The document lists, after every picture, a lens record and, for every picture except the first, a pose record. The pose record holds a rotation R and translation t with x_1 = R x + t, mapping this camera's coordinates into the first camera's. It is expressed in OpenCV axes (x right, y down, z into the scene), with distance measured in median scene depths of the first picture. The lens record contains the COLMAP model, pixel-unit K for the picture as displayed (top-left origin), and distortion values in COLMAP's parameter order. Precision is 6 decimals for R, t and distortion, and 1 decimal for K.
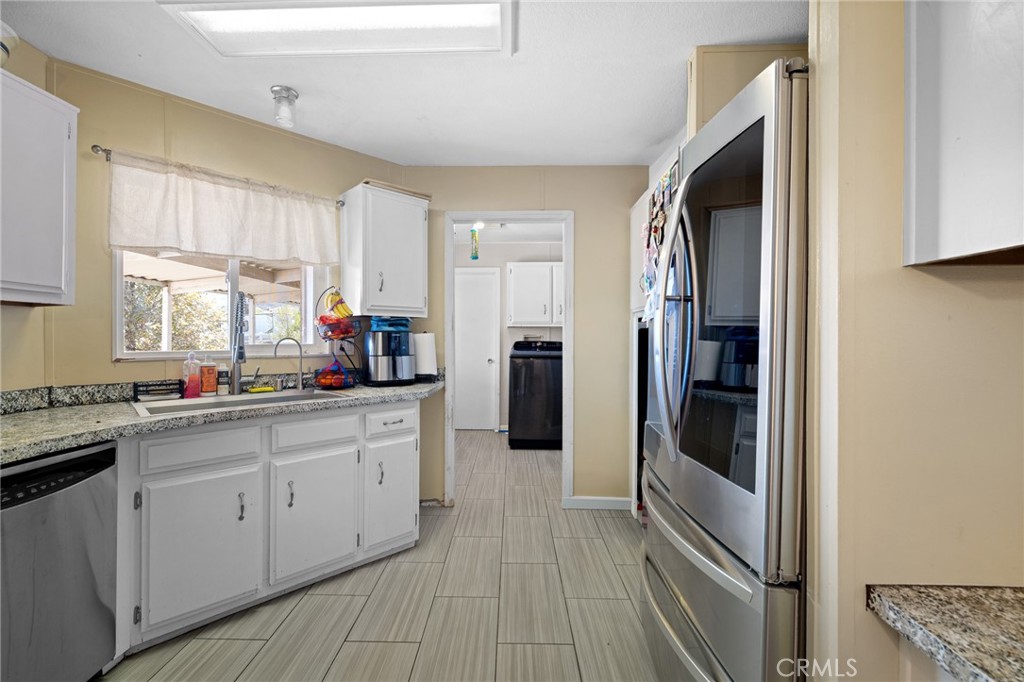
lens RADIAL K [[429.4, 0, 505.9], [0, 429.4, 338.0], [0, 0, 1]] dist [-0.000118, 0.000054]
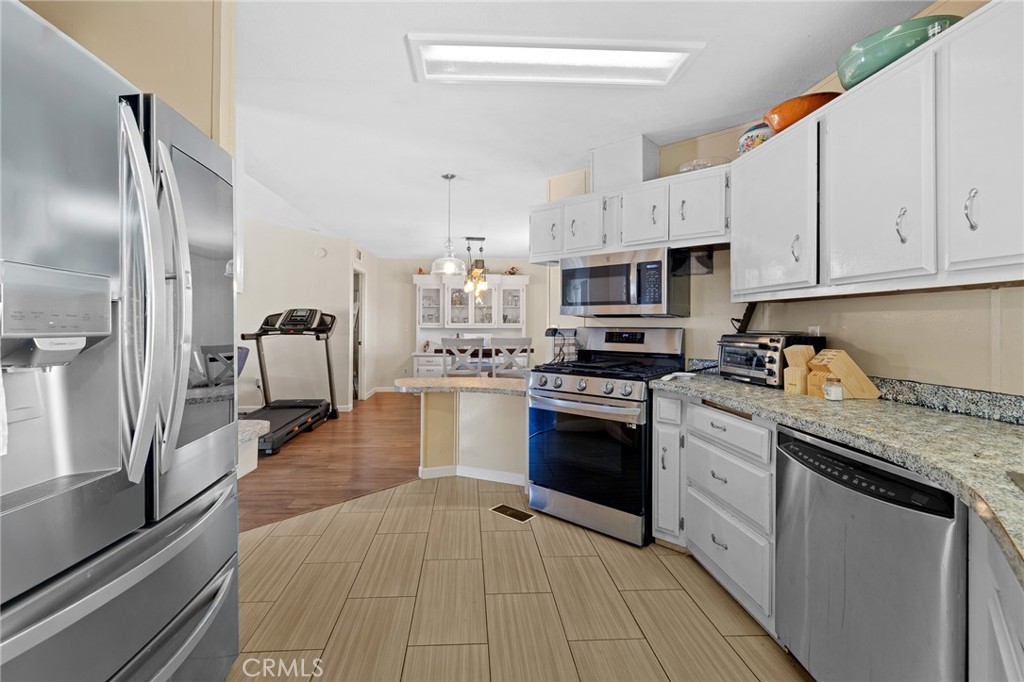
lens RADIAL K [[444.1, 0, 493.7], [0, 444.1, 321.9], [0, 0, 1]] dist [0.000538, 0.000092]
pose [[-0.997549, -0.009030, -0.069392, -0.101417], [-0.008558, 0.999938, -0.007089, 0.001601], [0.069451, -0.006478, -0.997564, 1.018883]]
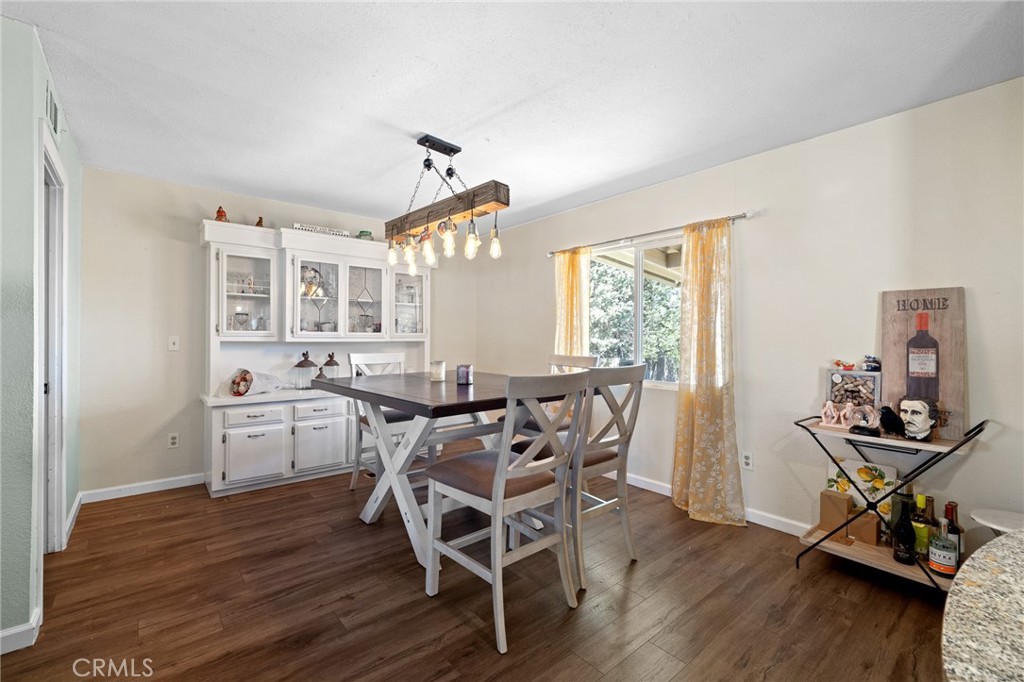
lens RADIAL K [[441.9, 0, 515.1], [0, 441.9, 337.9], [0, 0, 1]] dist [0.000287, 0.000348]
pose [[-0.749896, -0.006550, -0.661524, 0.418584], [-0.010140, 0.999947, 0.001593, 0.002650], [0.661478, 0.007903, -0.749923, -0.473674]]
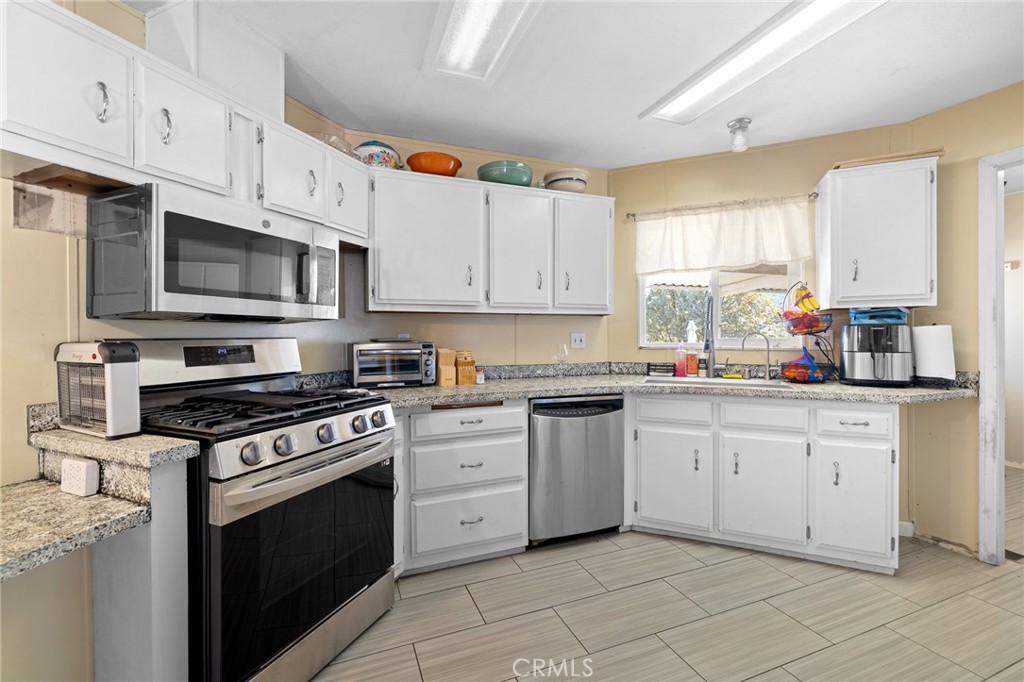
lens RADIAL K [[438.7, 0, 502.9], [0, 438.7, 338.4], [0, 0, 1]] dist [0.002225, 0.000489]
pose [[0.382572, 0.004390, -0.923915, 0.302716], [0.004960, 0.999965, 0.006805, 0.003591], [0.923912, -0.007186, 0.382537, -0.050647]]
